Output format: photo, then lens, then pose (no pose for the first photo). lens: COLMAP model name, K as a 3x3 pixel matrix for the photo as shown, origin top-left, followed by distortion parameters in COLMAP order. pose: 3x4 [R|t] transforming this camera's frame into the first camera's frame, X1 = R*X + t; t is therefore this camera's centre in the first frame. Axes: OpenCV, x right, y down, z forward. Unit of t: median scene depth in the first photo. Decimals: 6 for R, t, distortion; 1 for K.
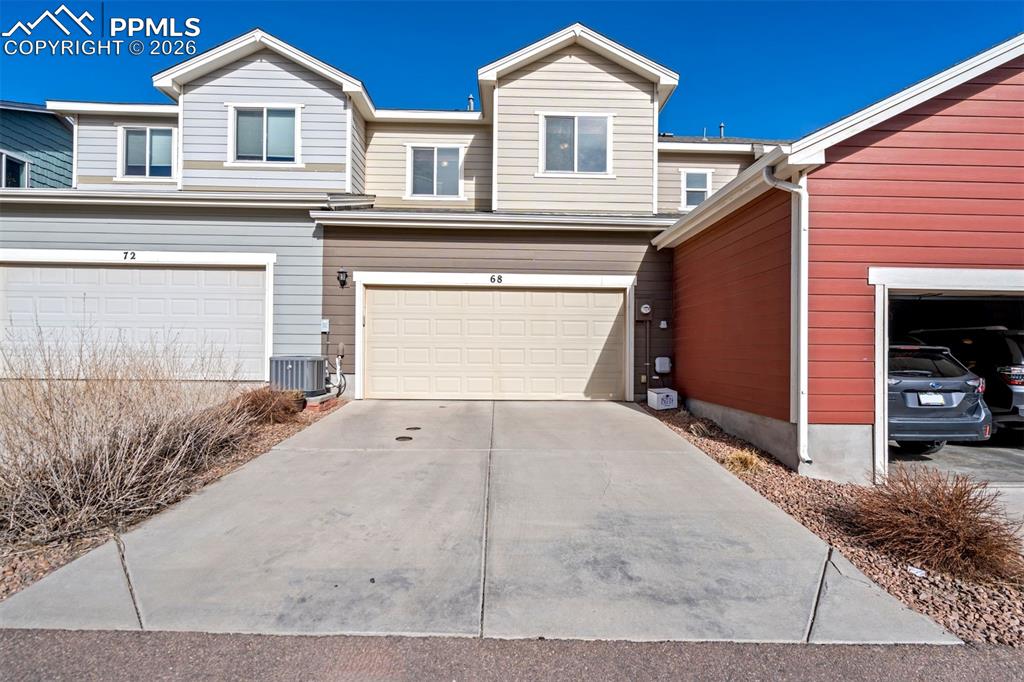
lens RADIAL K [[459.8, 0, 513.4], [0, 459.8, 347.2], [0, 0, 1]] dist [-0.002080, 0.001854]
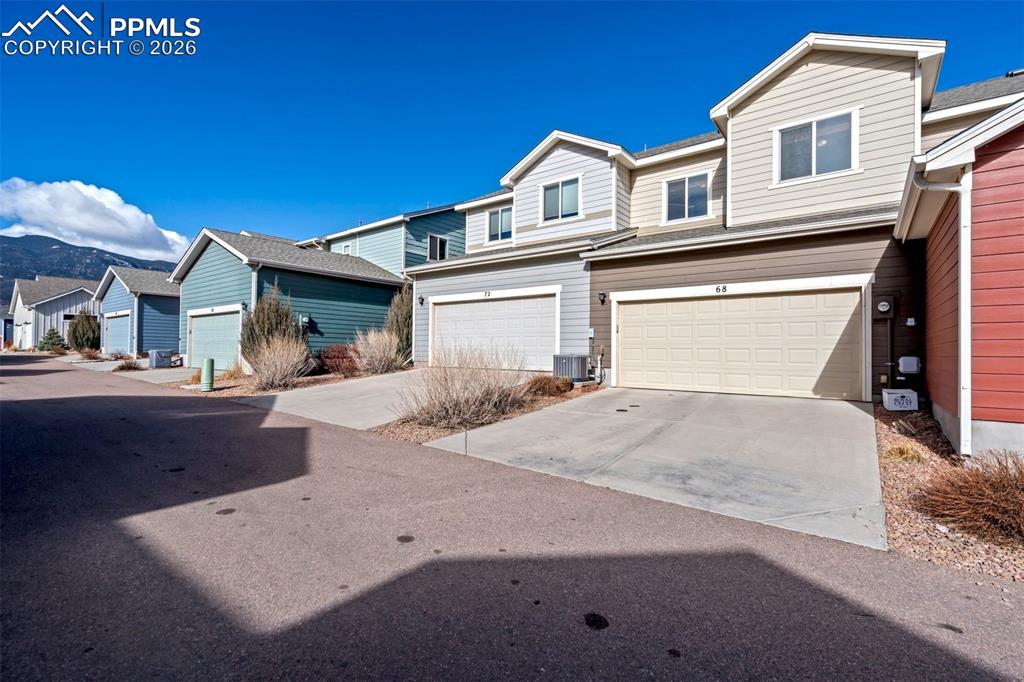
lens RADIAL K [[459.8, 0, 511.0], [0, 459.8, 344.8], [0, 0, 1]] dist [-0.002080, 0.001854]
pose [[0.773983, -0.011128, -0.633109, 0.283271], [0.001199, 0.999870, -0.016110, 0.010949], [0.633205, 0.011710, 0.773895, -0.232761]]
